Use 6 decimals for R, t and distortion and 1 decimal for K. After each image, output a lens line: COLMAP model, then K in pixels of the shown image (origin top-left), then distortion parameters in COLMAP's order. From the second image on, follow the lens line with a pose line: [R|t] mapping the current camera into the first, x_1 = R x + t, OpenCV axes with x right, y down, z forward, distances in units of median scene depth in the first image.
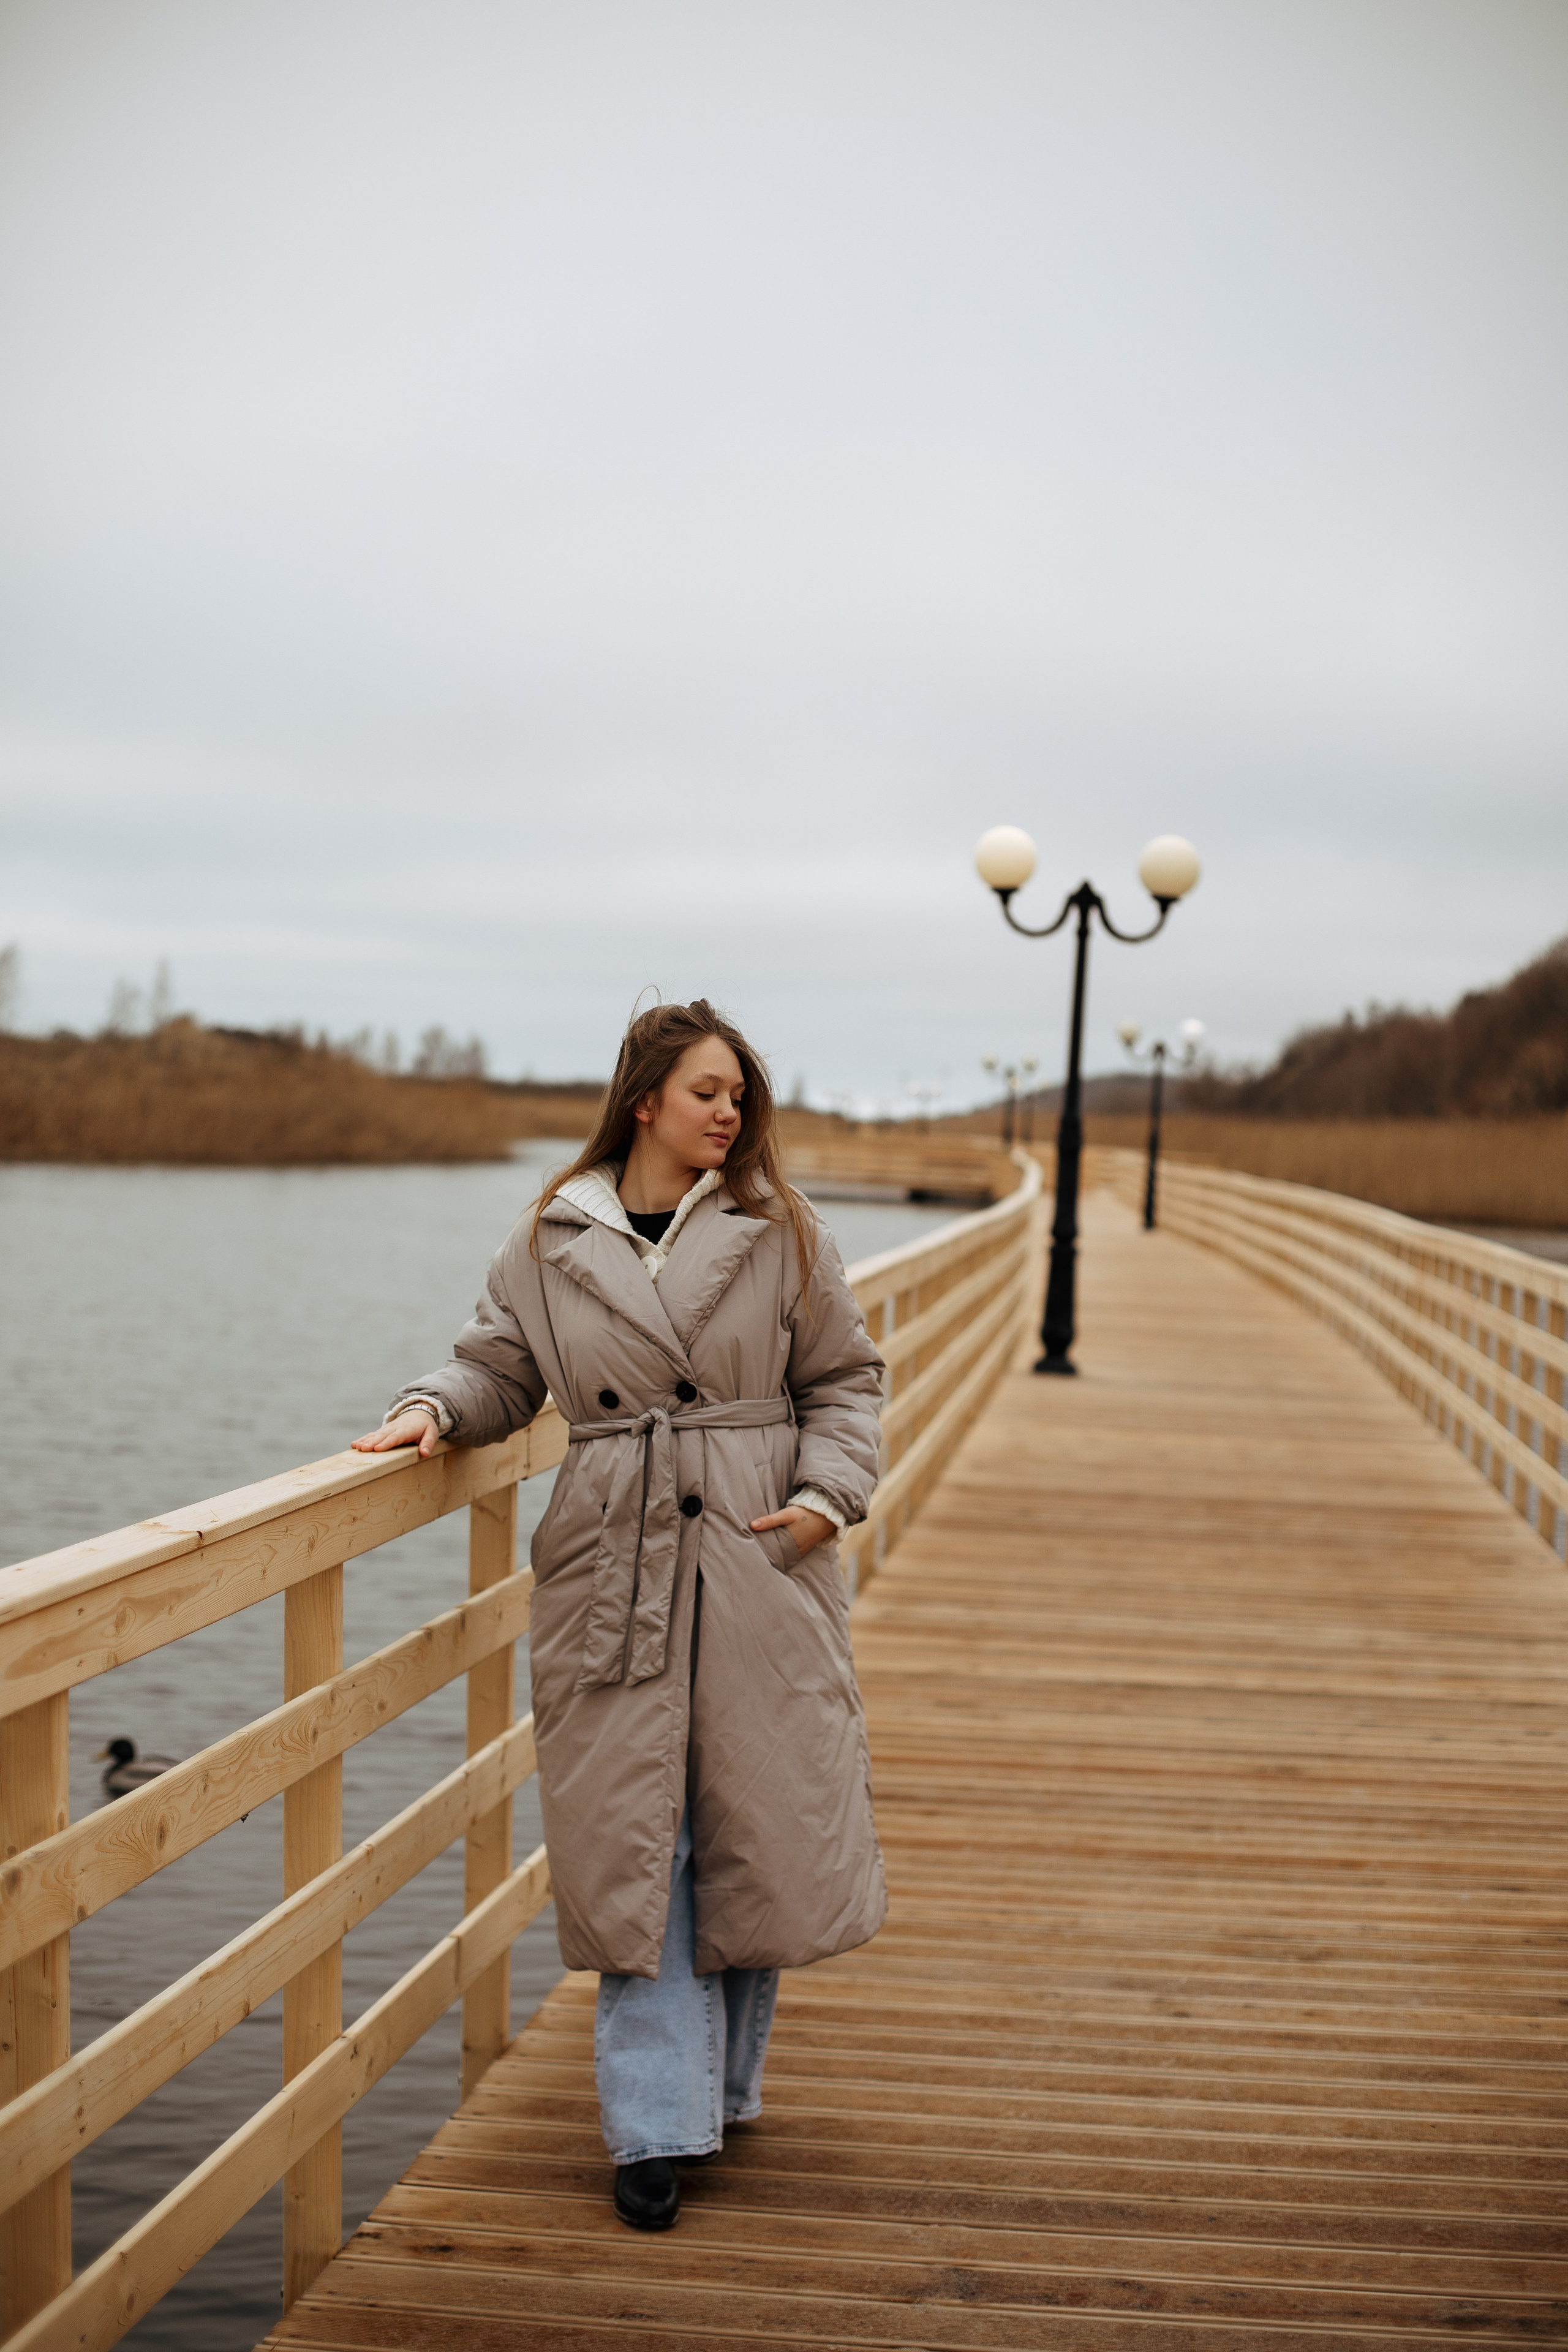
lens RADIAL K [[3402.8, 0, 781.6], [0, 3402.8, 1184.8], [0, 0, 1]] dist [-0.136084, 0.101190]
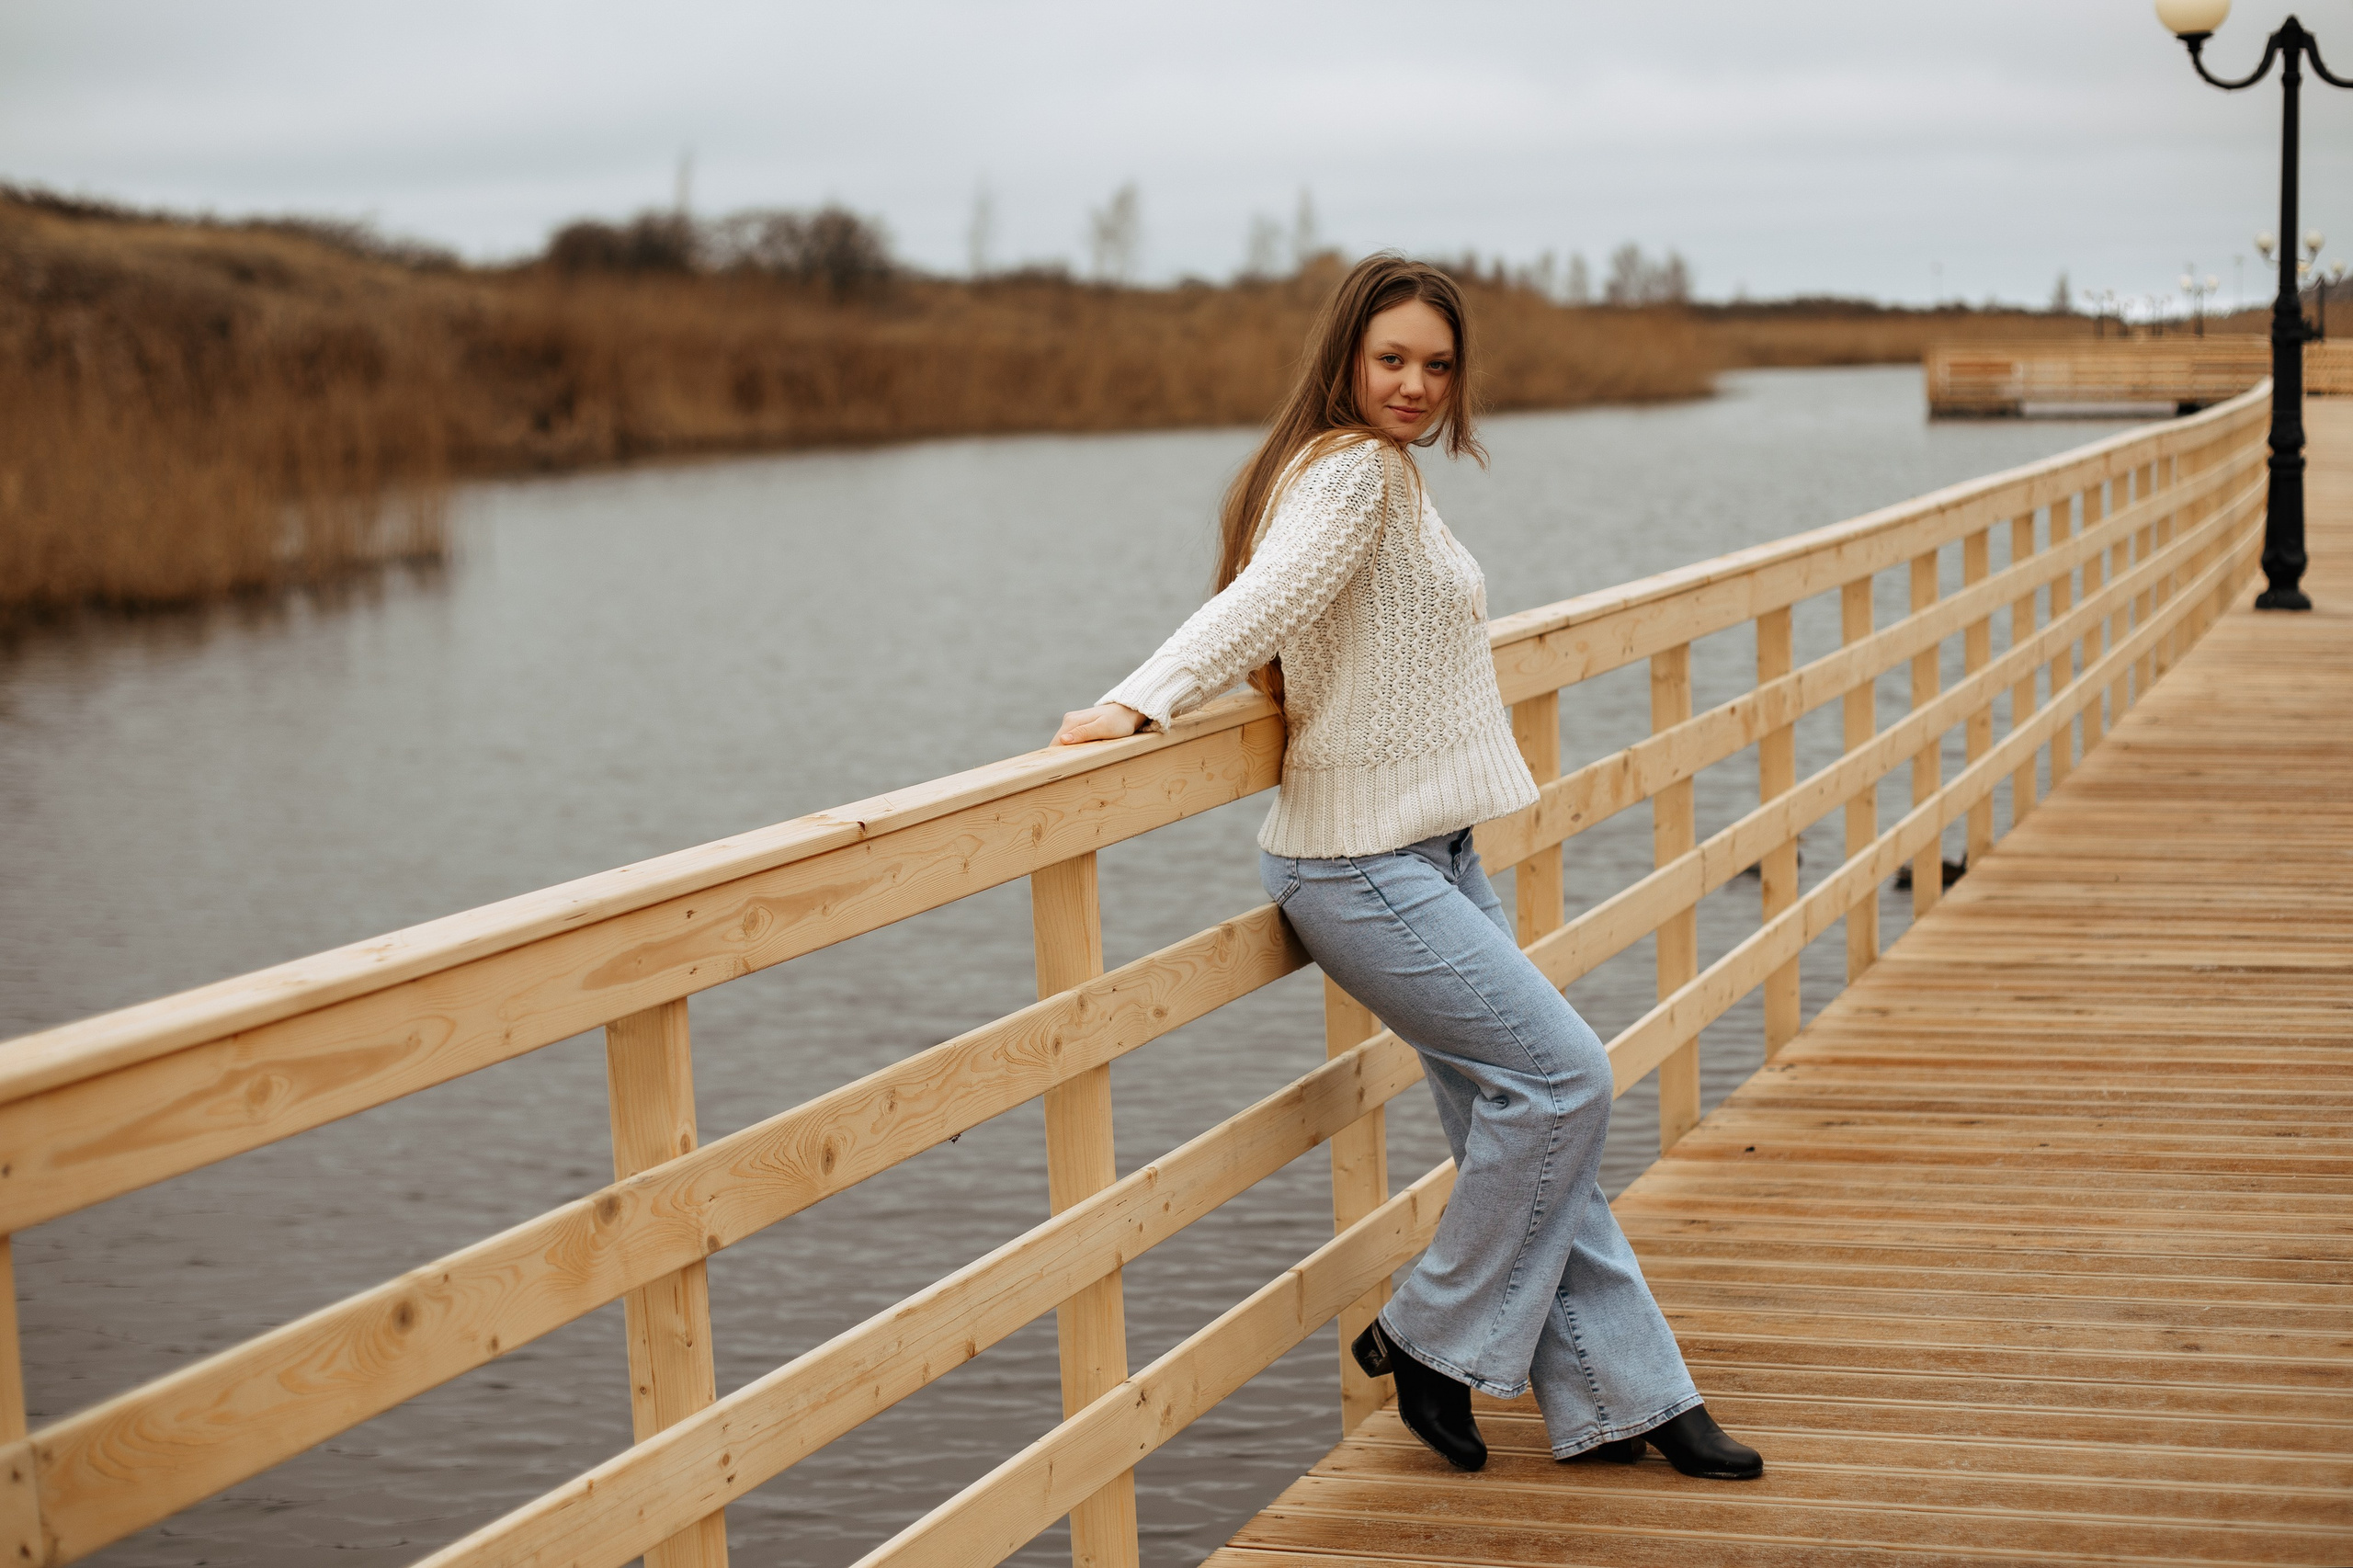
lens RADIAL K [[3942.2, 0, 1207.7], [0, 3942.2, 723.9], [0, 0, 1]] dist [-0.157913, 0.184792]
pose [[0.975725, -0.045573, -0.214206, 0.094740], [0.061402, 0.995805, 0.067832, 0.007551], [0.210217, -0.079338, 0.974430, 0.002492]]
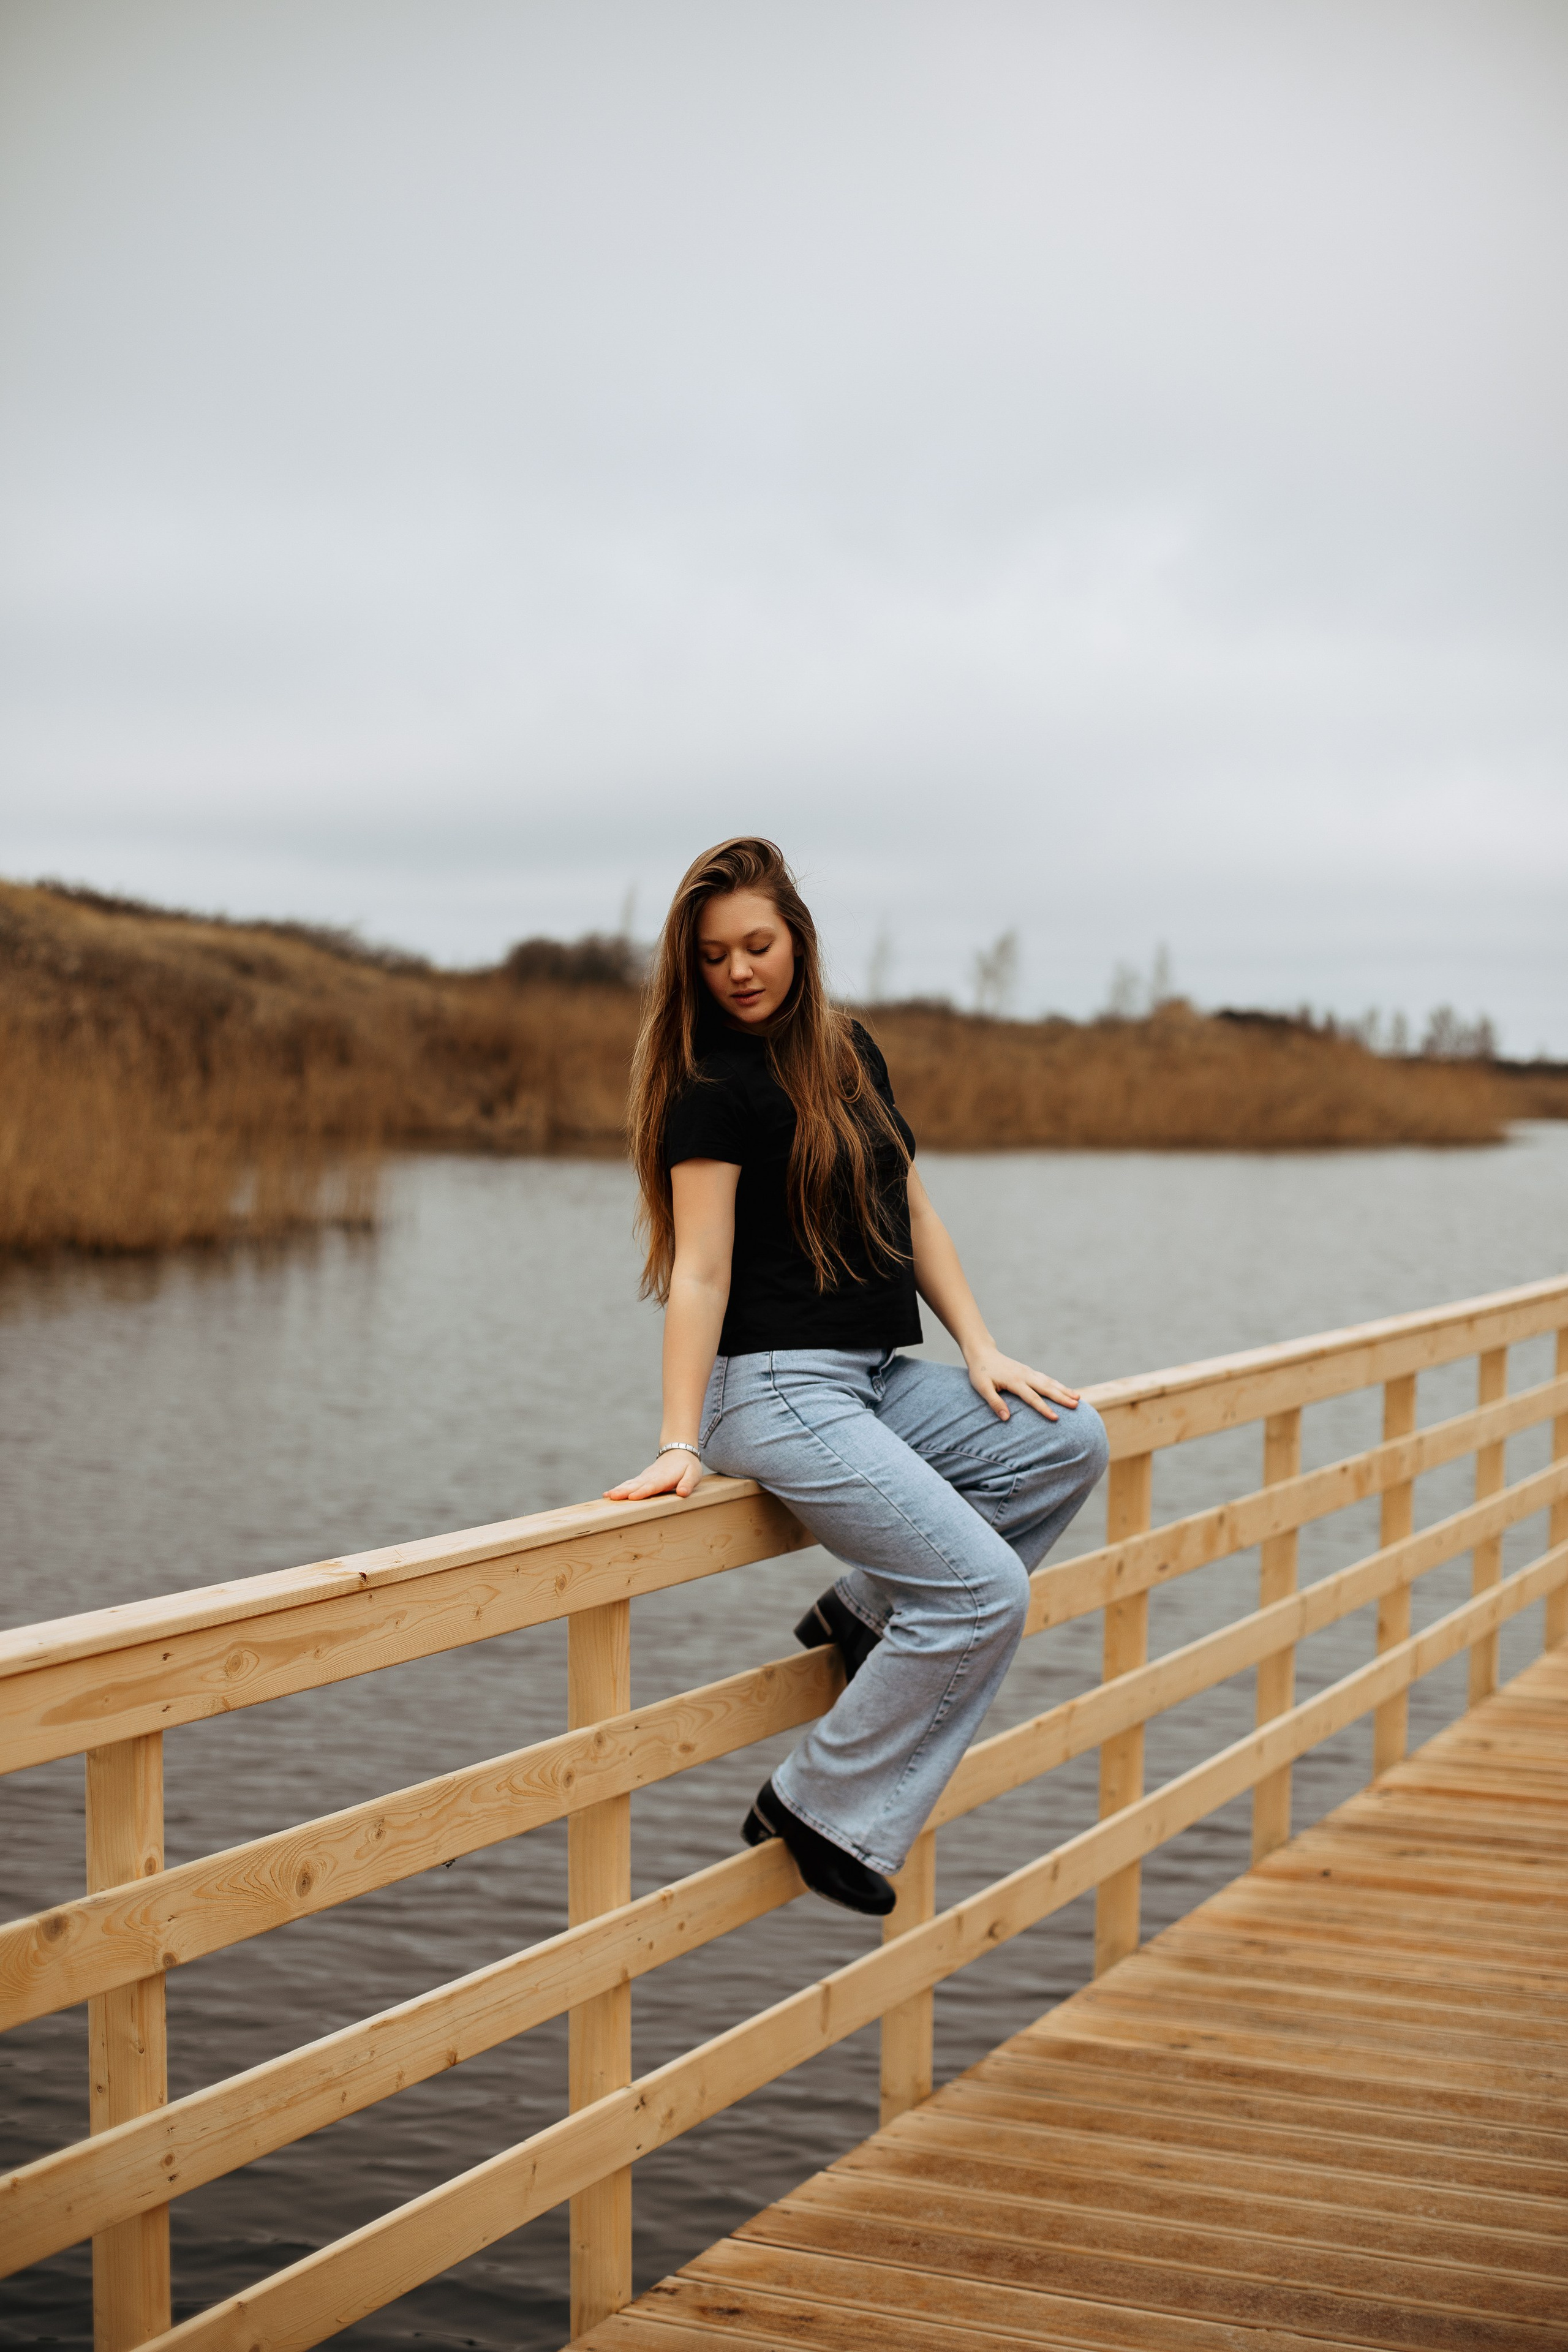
lens RADIAL K [[3402.8, 0, 781.6], [0, 3402.8, 1184.8], [0, 0, 1]] dist [-0.136084, 0.101190]
pose [[0.955945, -0.003333, -0.293527, 0.154706], [0.004974, 0.999976, 0.004846, -0.009465], [0.293503, -0.006092, 0.955939, 0.064792]]
